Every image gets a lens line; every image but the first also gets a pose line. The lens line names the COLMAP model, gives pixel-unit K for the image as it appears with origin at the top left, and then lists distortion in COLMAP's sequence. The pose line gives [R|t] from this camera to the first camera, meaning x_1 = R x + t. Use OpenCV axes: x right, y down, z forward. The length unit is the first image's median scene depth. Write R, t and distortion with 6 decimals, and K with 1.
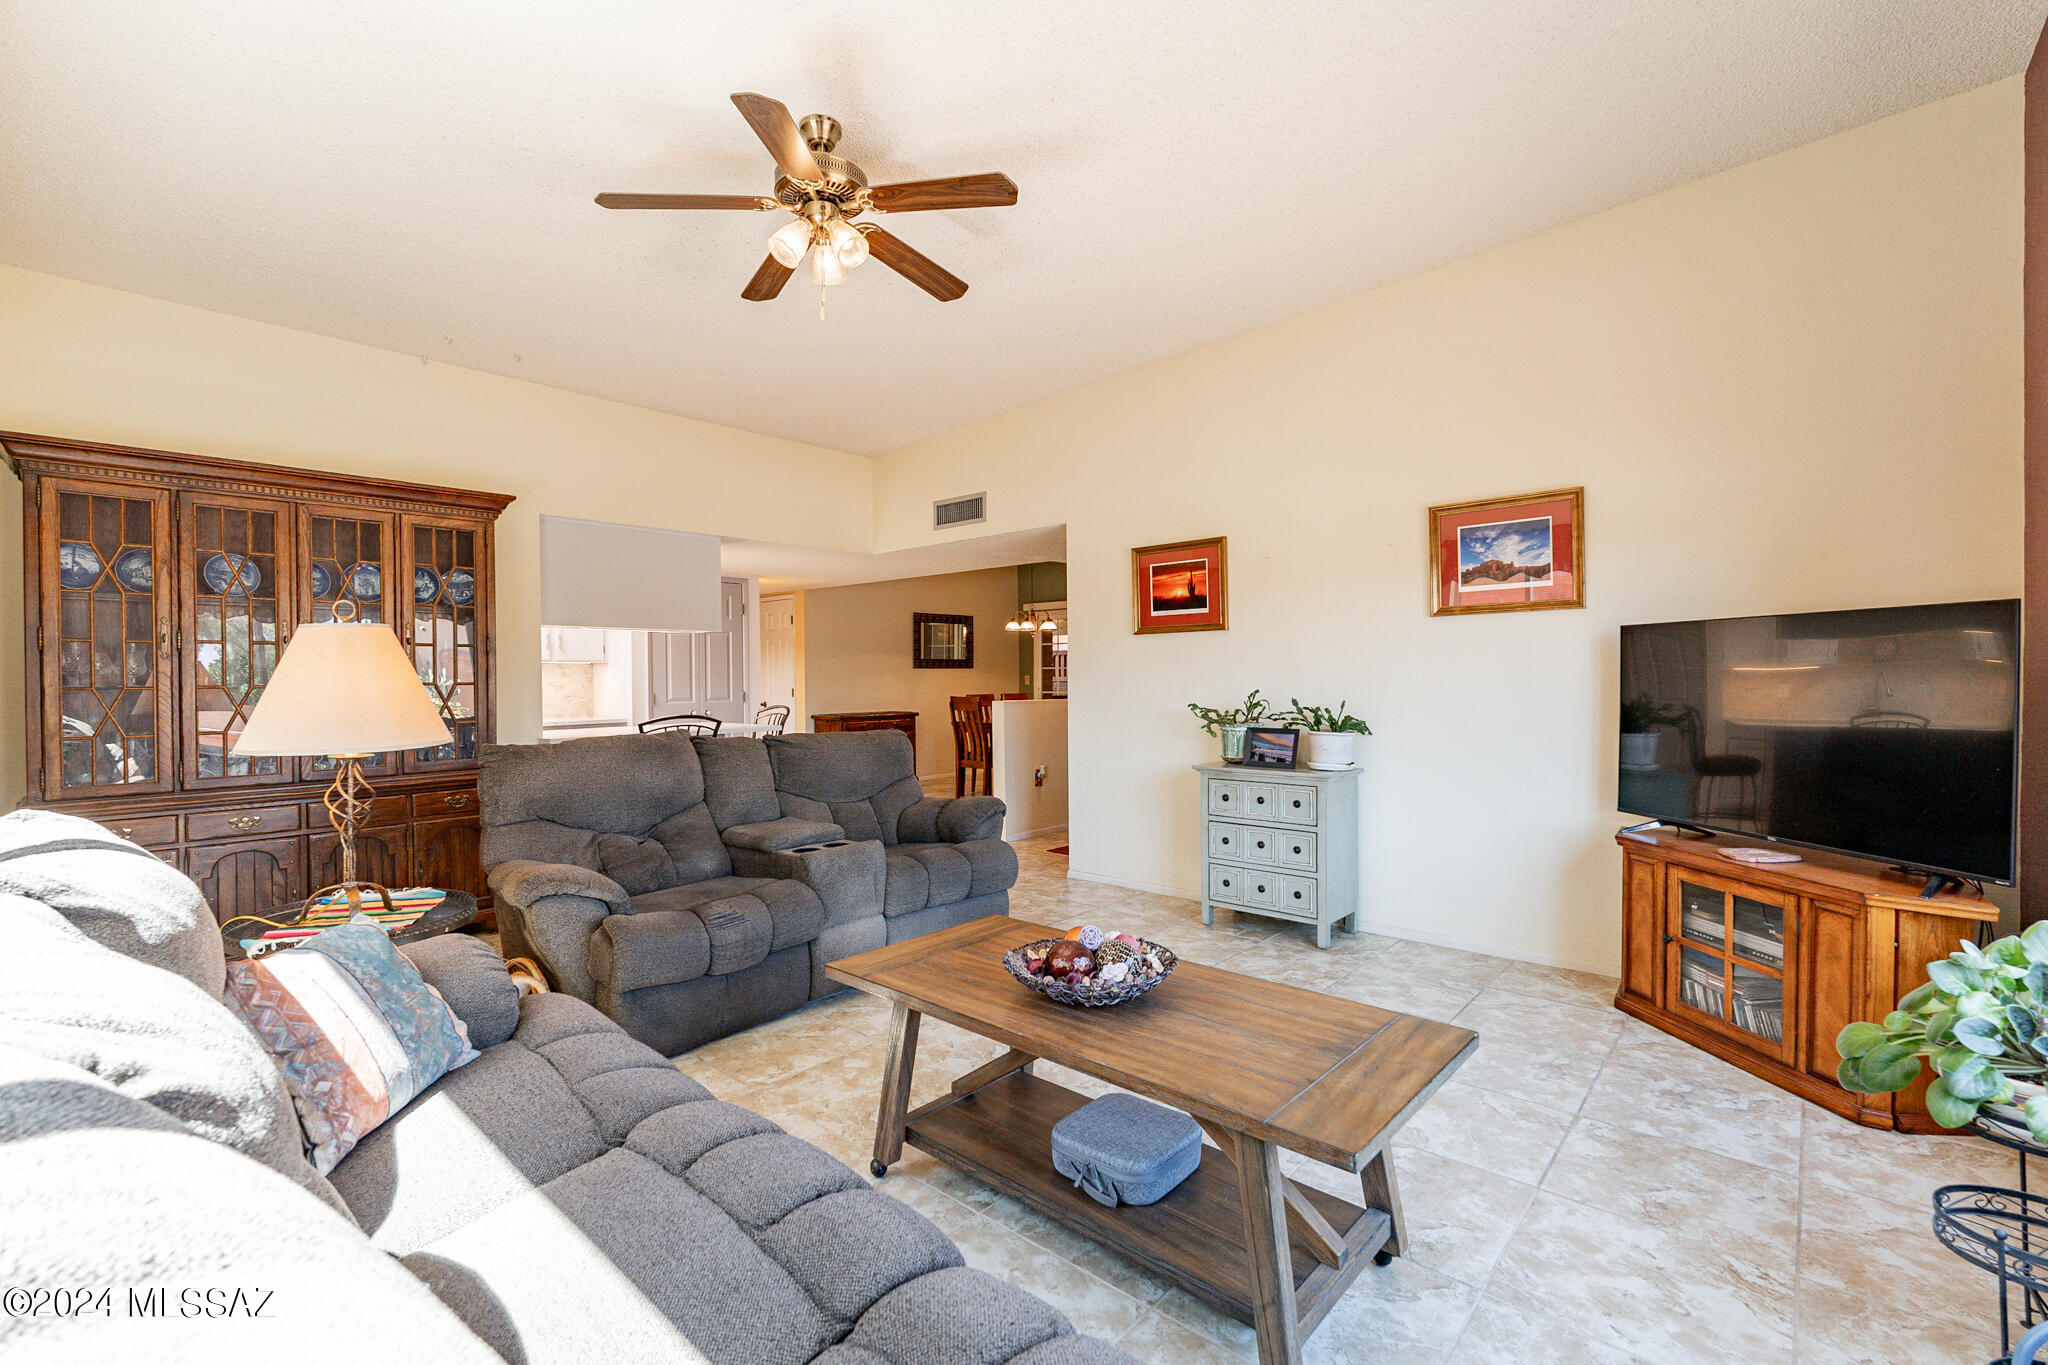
lens RADIAL K [[894.0, 0, 1018.7], [0, 894.0, 690.4], [0, 0, 1]] dist [-0.004182, -0.000360]
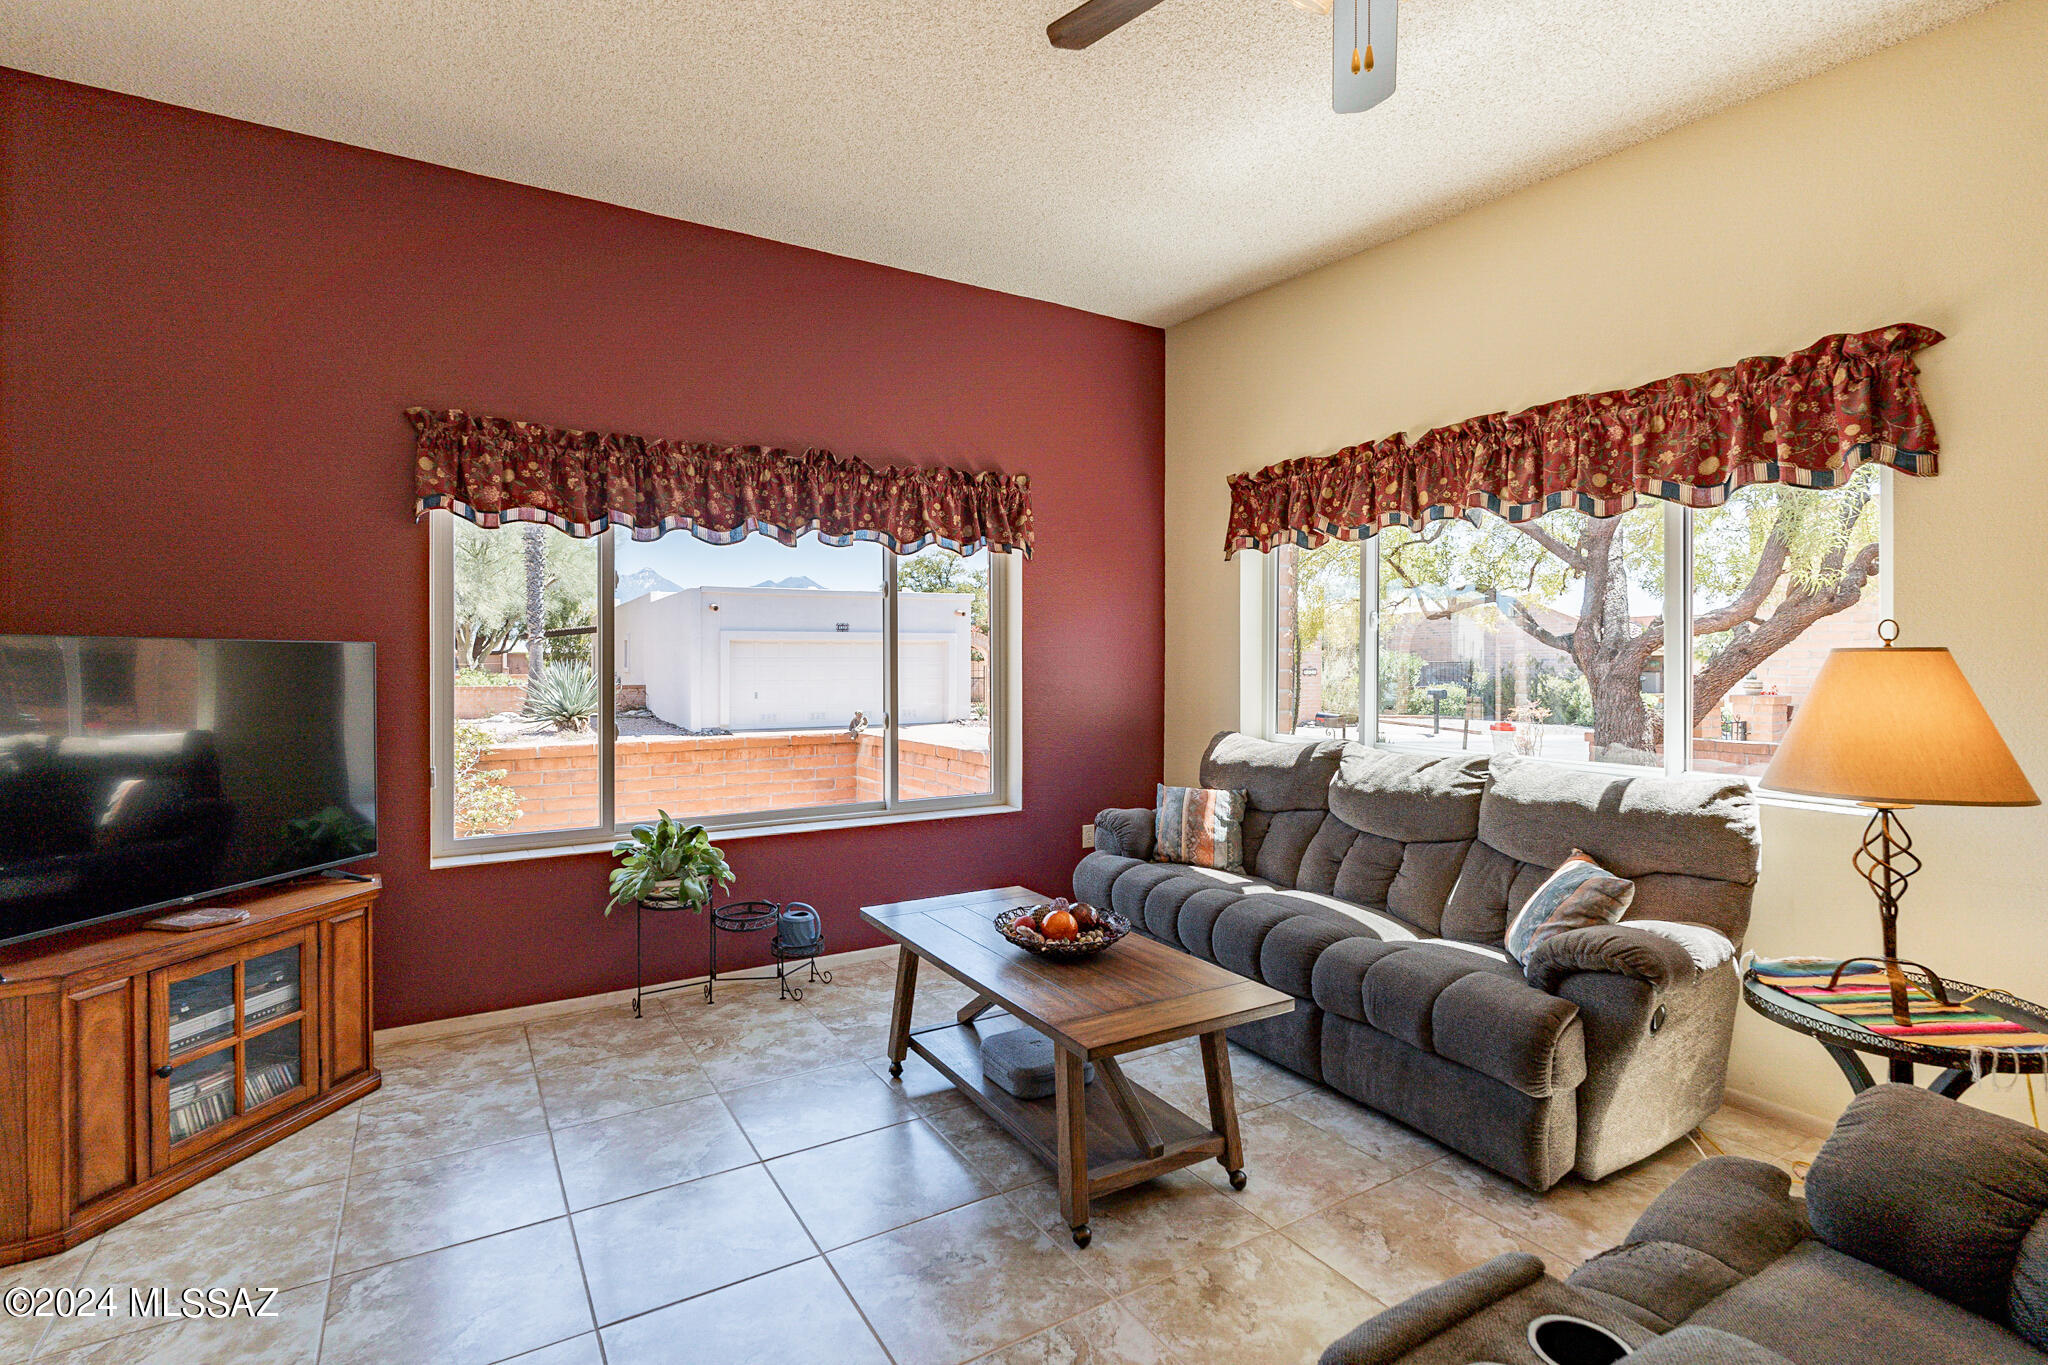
lens RADIAL K [[967.4, 0, 1021.4], [0, 967.4, 670.9], [0, 0, 1]] dist [-0.002398, -0.000630]
pose [[-0.964269, 0.005318, 0.264872, -0.178583], [0.009032, 0.999877, 0.012807, -0.056443], [-0.264772, 0.014742, -0.964198, 1.835487]]
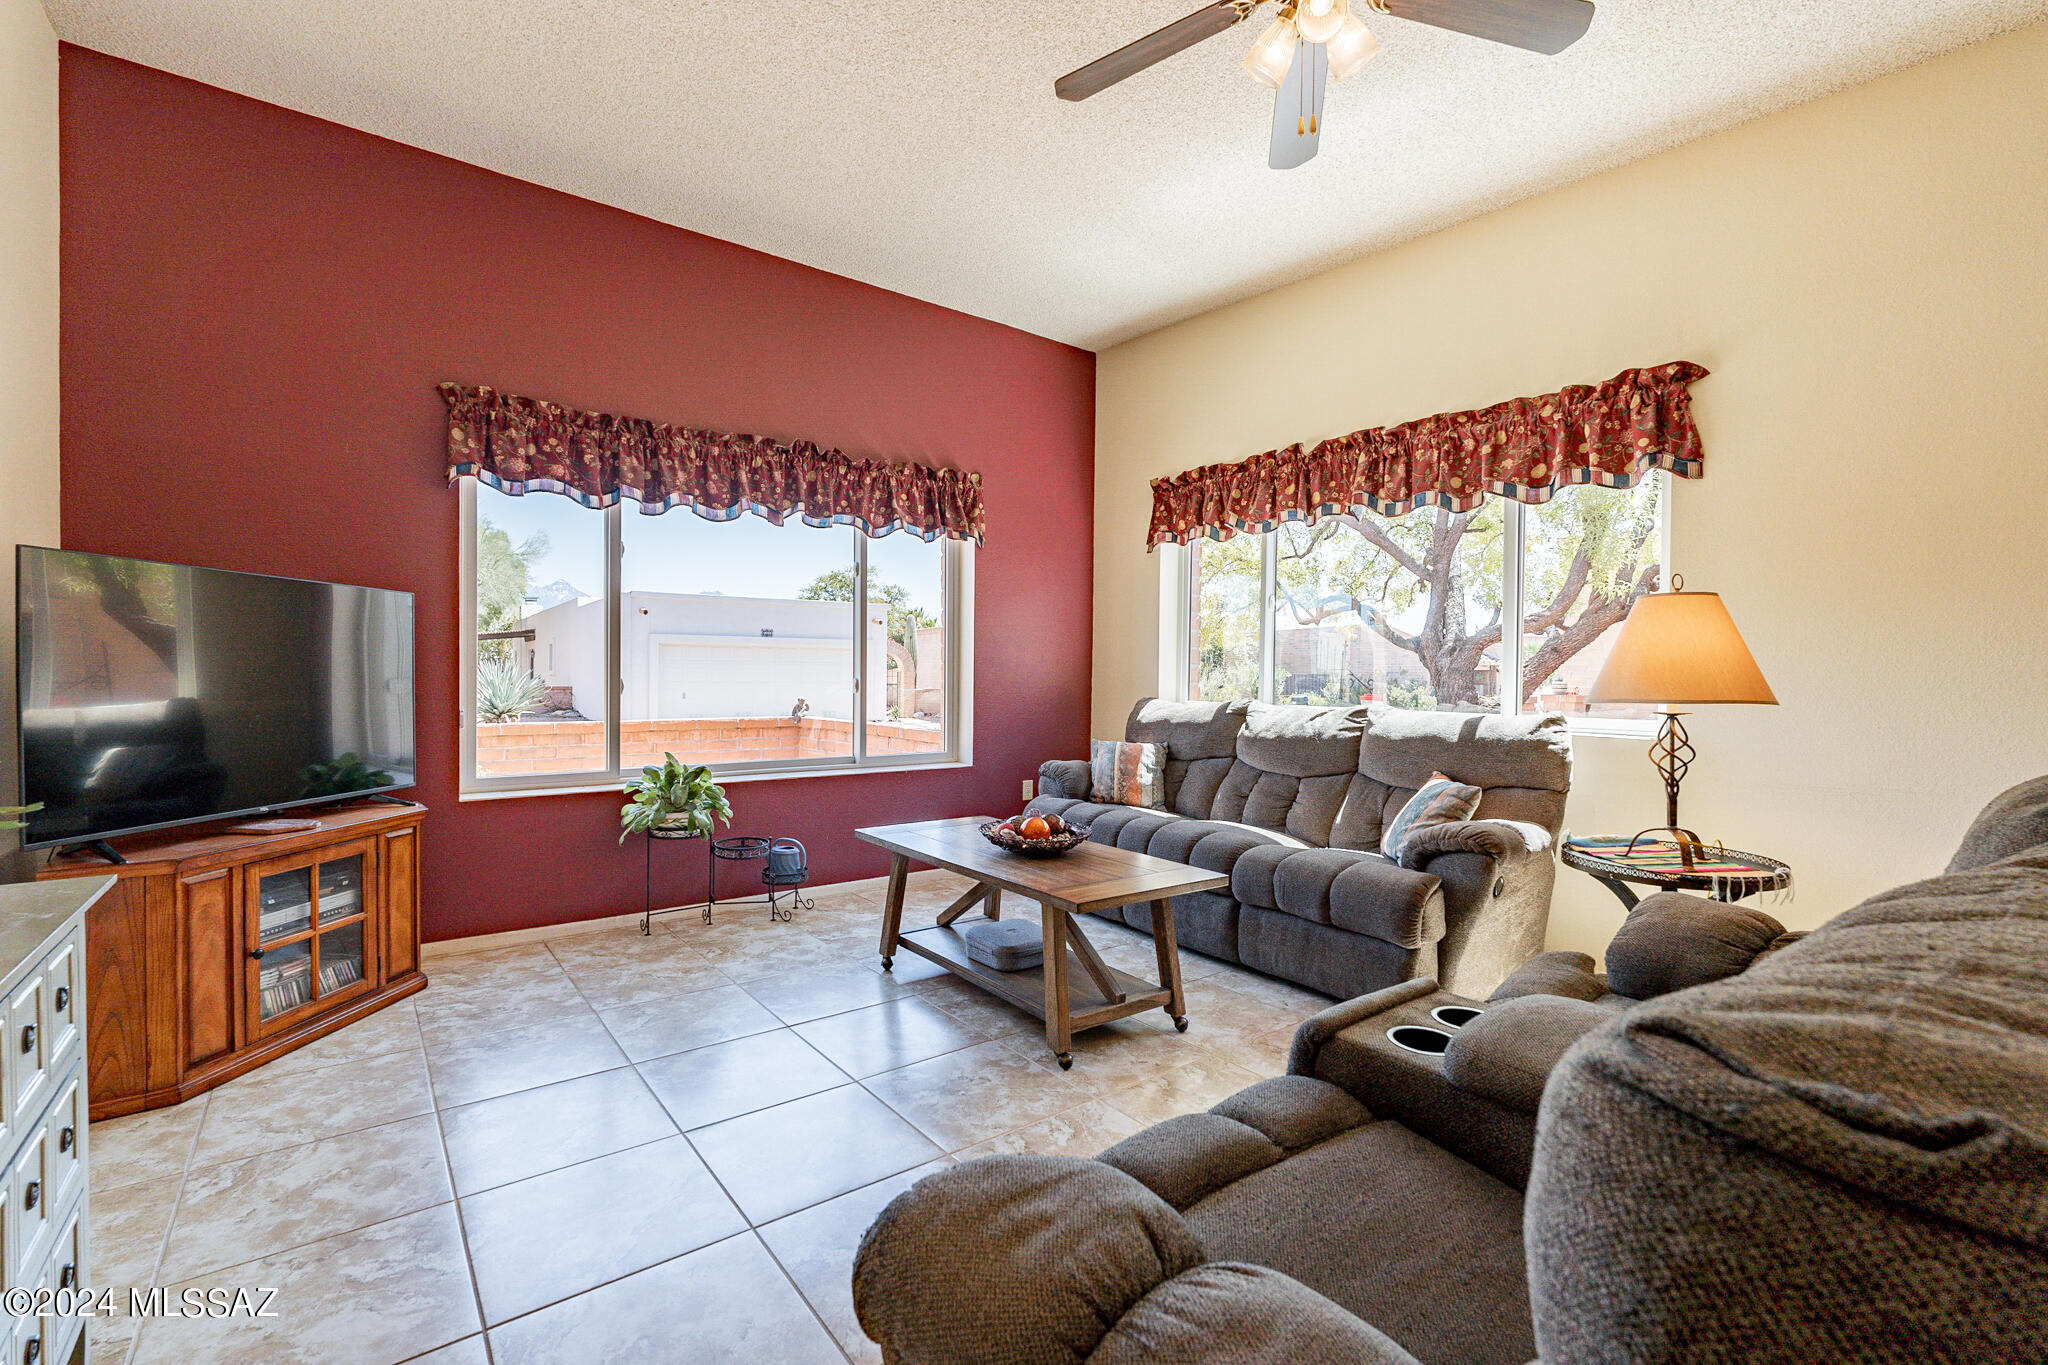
lens RADIAL K [[894.0, 0, 1020.9], [0, 894.0, 697.9], [0, 0, 1]] dist [-0.004182, -0.000360]
pose [[-0.987085, -0.004825, 0.160127, -0.108137], [-0.000150, 0.999574, 0.029199, 0.026230], [-0.160200, 0.028798, -0.986664, 1.976012]]
